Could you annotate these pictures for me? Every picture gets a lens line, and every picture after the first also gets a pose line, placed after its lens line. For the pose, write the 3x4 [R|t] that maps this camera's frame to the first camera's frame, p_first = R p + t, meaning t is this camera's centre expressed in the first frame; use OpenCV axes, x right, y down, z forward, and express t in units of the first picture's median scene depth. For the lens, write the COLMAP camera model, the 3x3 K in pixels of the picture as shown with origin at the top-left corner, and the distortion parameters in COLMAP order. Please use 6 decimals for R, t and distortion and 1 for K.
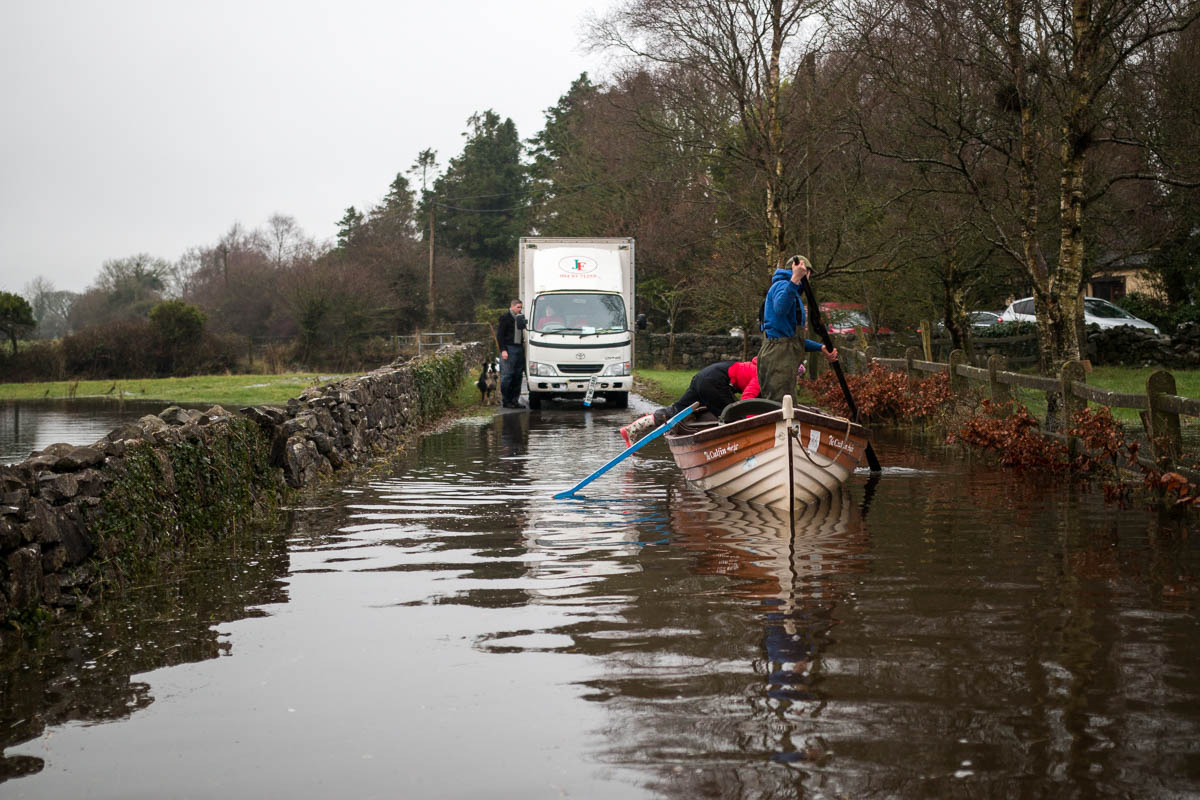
lens RADIAL K [[1950.5, 0, 600.6], [0, 1950.5, 398.6], [0, 0, 1]] dist [0.020240, 0.000000]
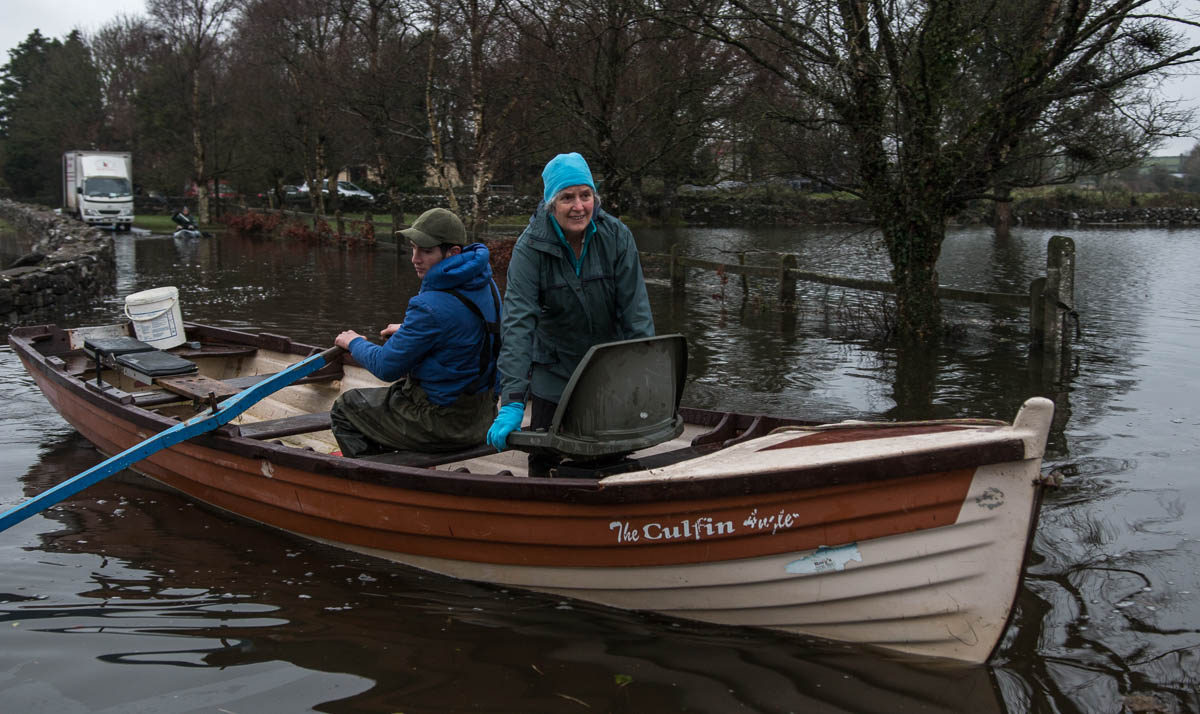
lens RADIAL K [[1319.6, 0, 600.2], [0, 1319.6, 355.2], [0, 0, 1]] dist [0.002479, 0.000000]
pose [[0.912483, -0.038962, 0.407255, -0.115041], [0.003075, 0.996080, 0.088406, 0.014960], [-0.409103, -0.079417, 0.909026, -0.585853]]
